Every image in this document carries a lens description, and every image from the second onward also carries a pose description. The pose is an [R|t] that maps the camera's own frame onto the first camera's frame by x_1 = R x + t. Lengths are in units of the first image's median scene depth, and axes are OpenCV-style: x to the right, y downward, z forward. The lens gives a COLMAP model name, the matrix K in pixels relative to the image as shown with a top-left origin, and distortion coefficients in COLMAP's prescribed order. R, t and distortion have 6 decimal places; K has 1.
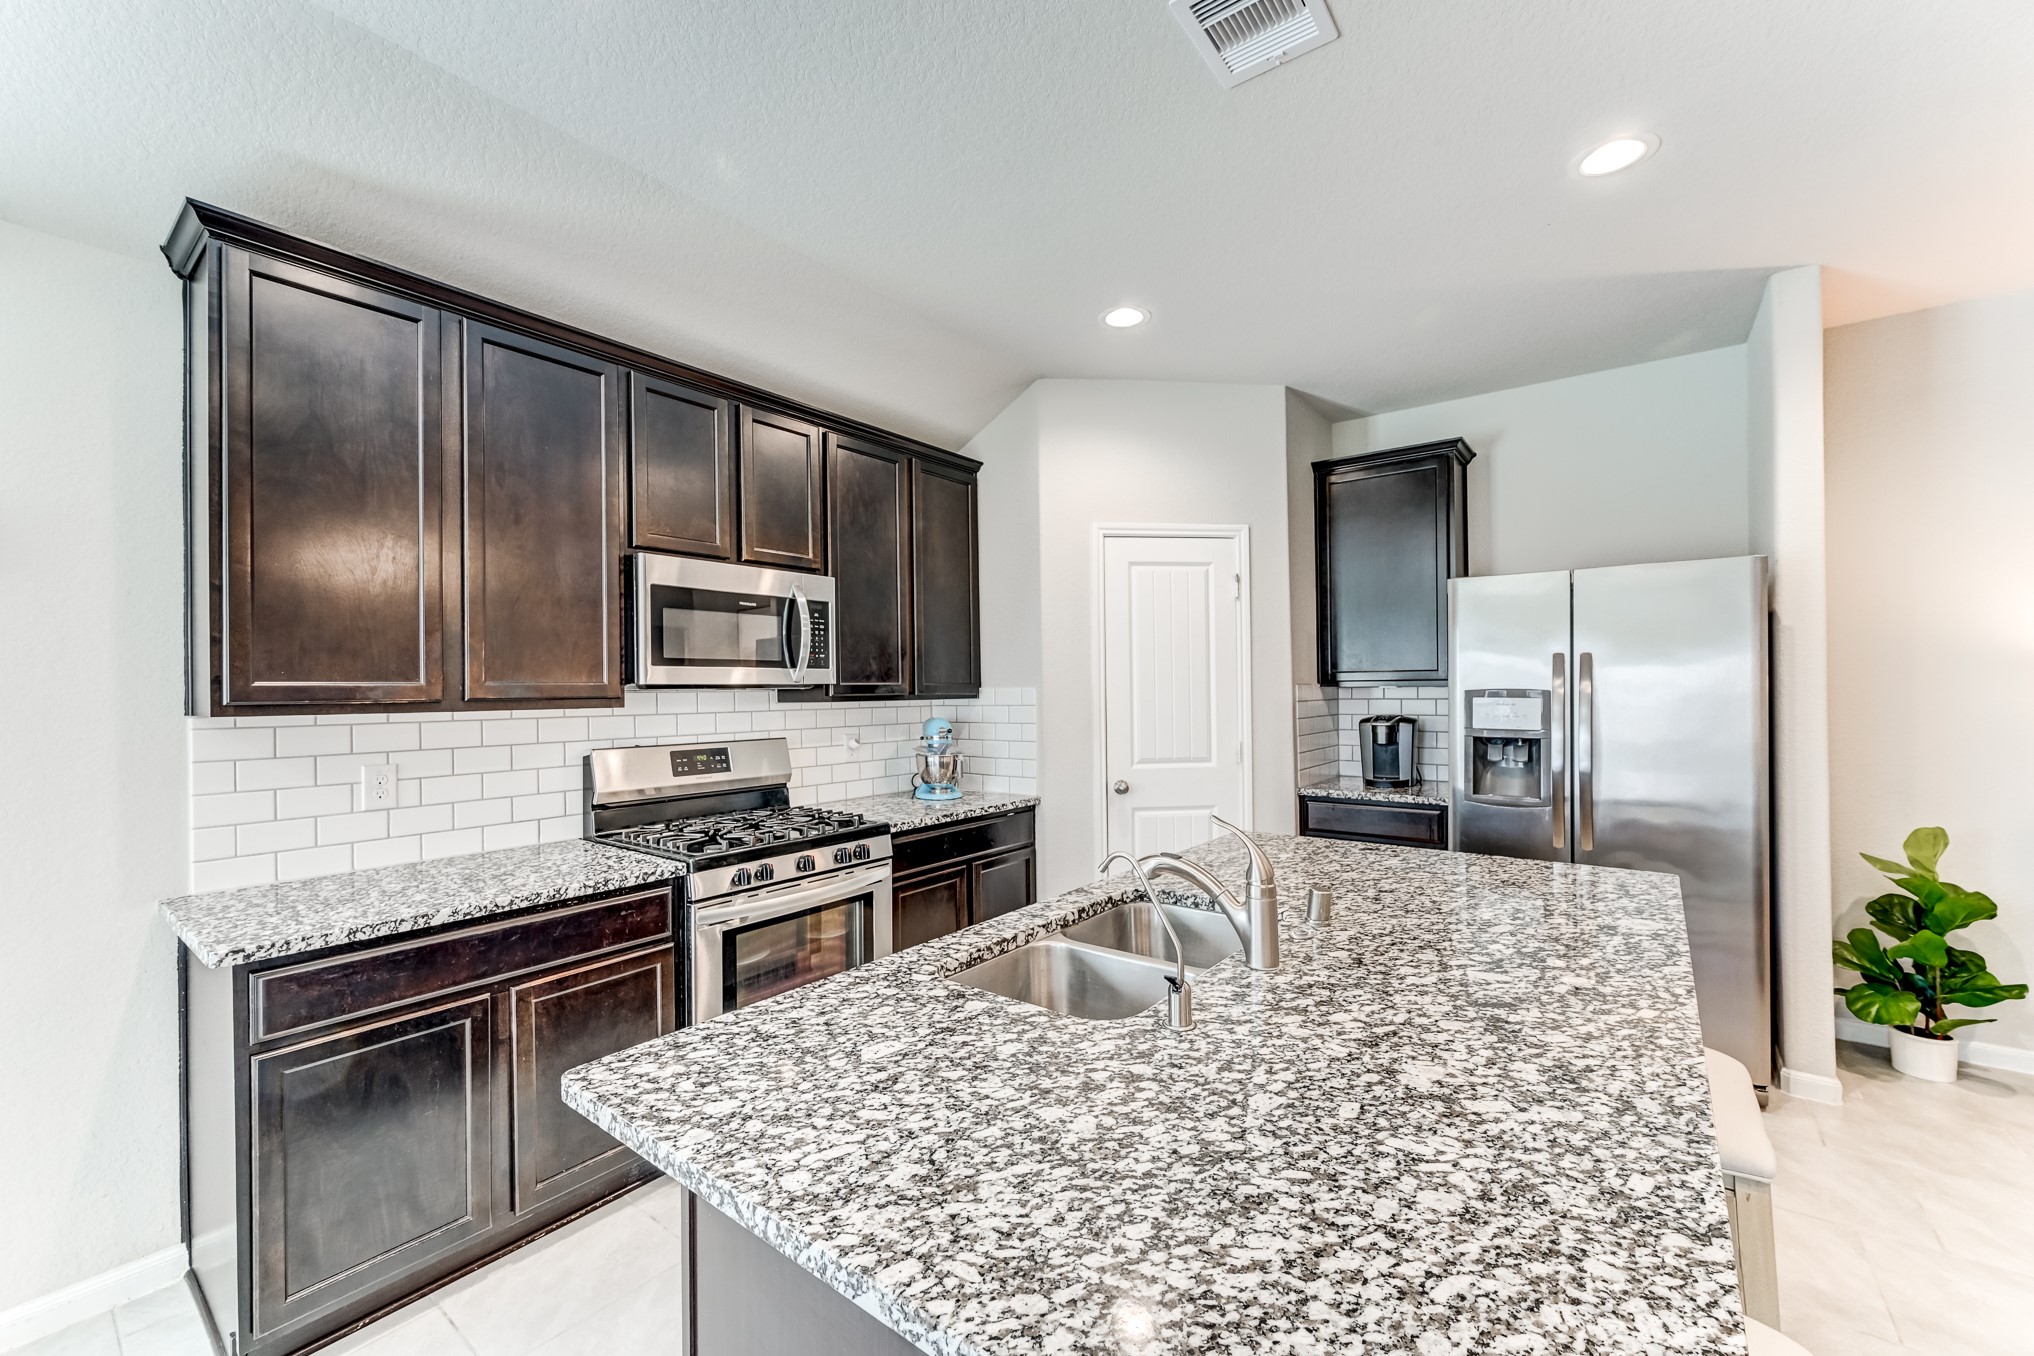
lens RADIAL K [[810.7, 0, 1010.2], [0, 810.7, 686.8], [0, 0, 1]] dist [-0.001109, -0.000095]
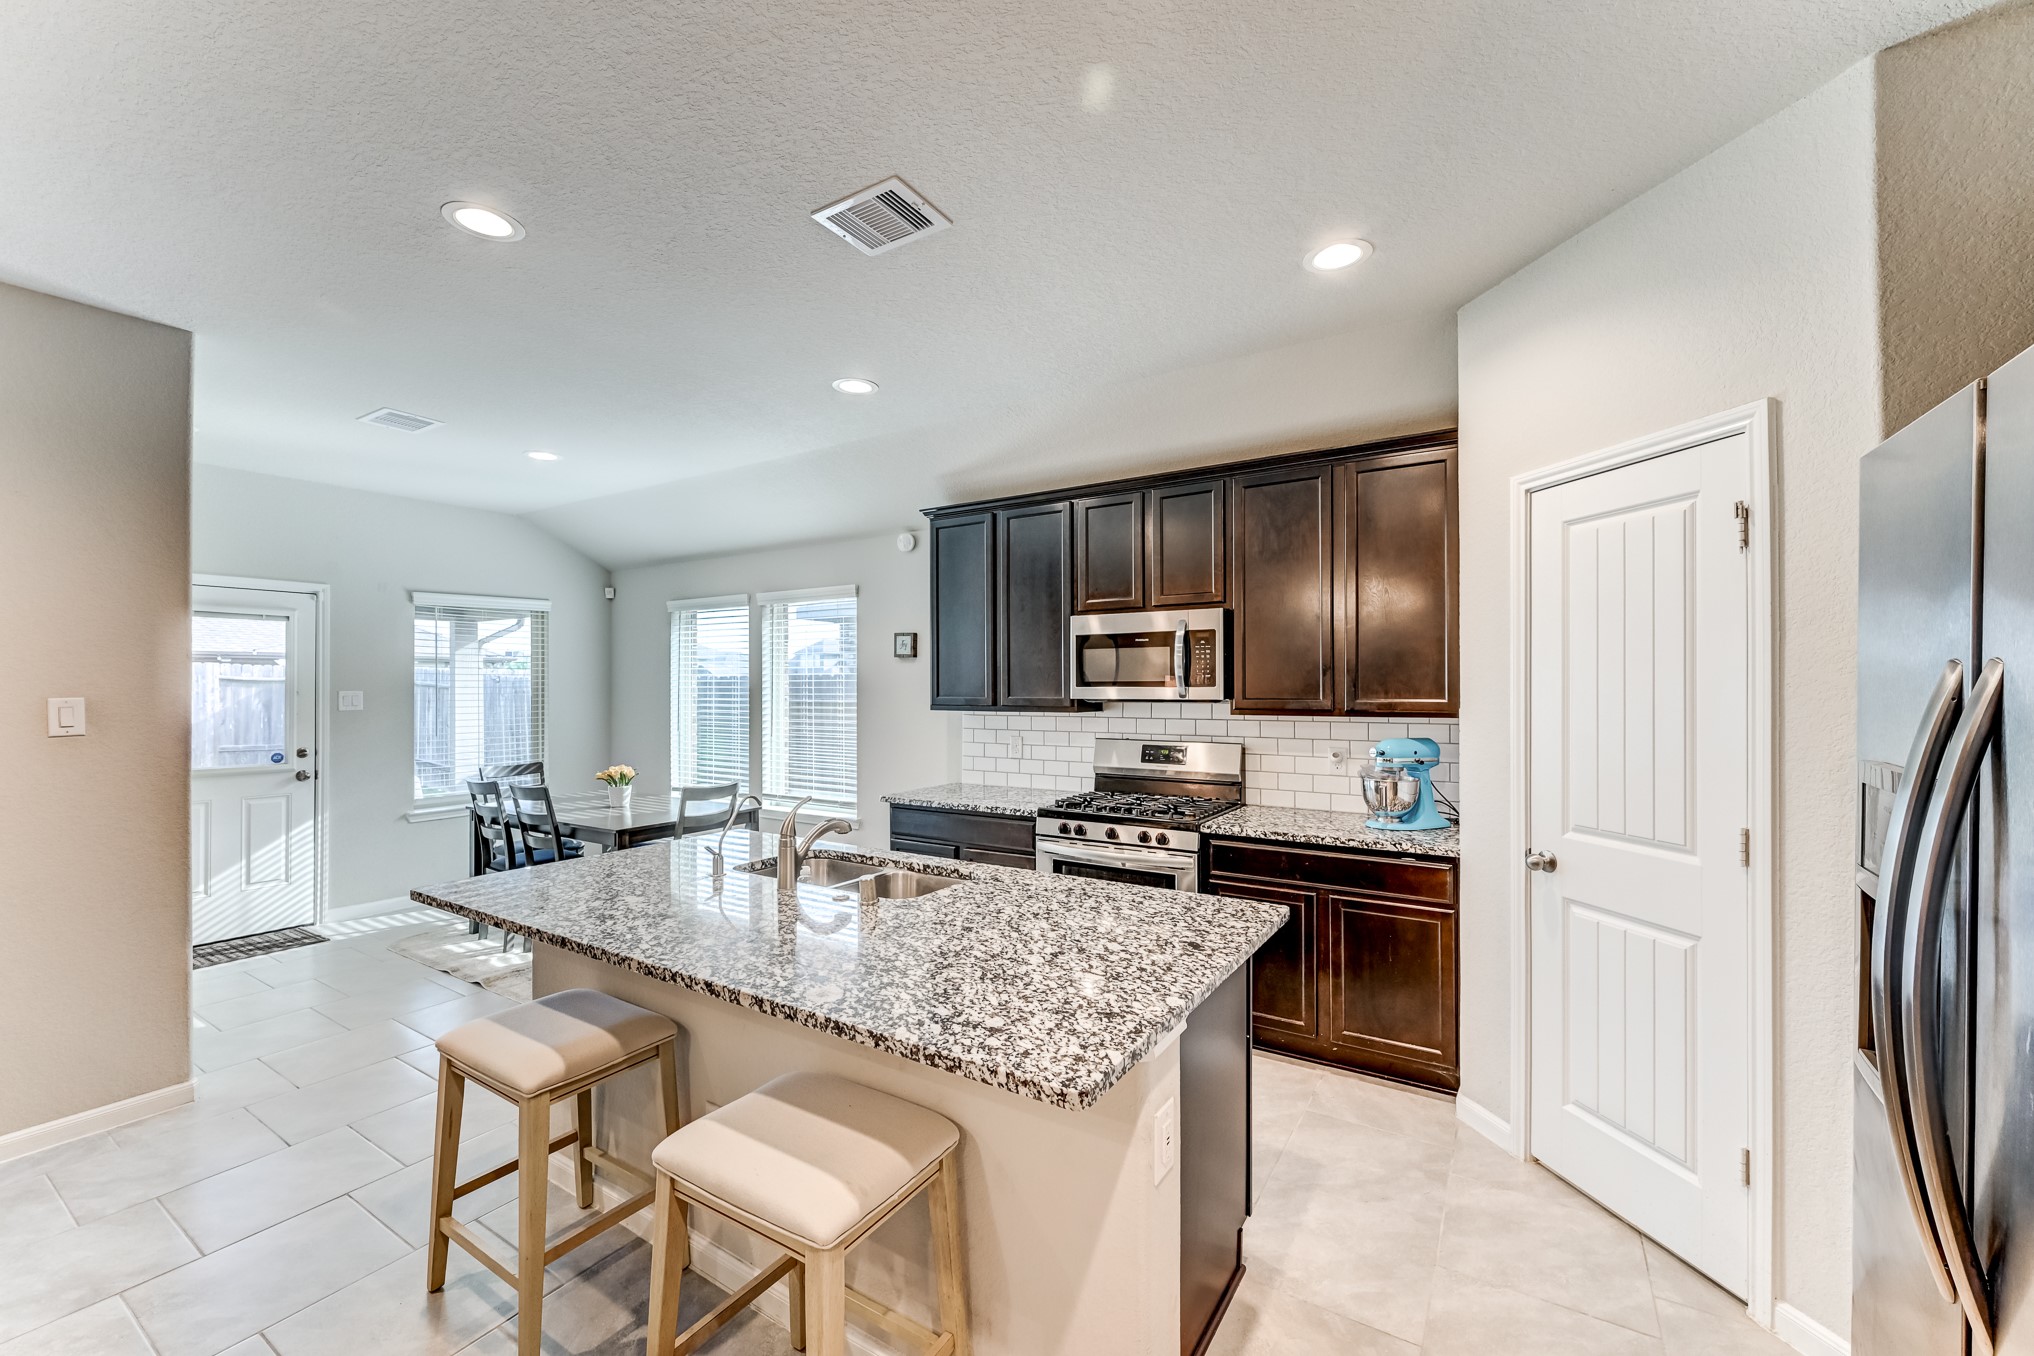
lens RADIAL K [[810.7, 0, 1014.7], [0, 810.7, 681.5], [0, 0, 1]] dist [-0.001109, -0.000095]
pose [[0.095623, 0.004431, -0.995408, 1.134696], [0.006044, 0.999969, 0.005032, -0.046181], [0.995399, -0.006497, 0.095594, 0.743836]]
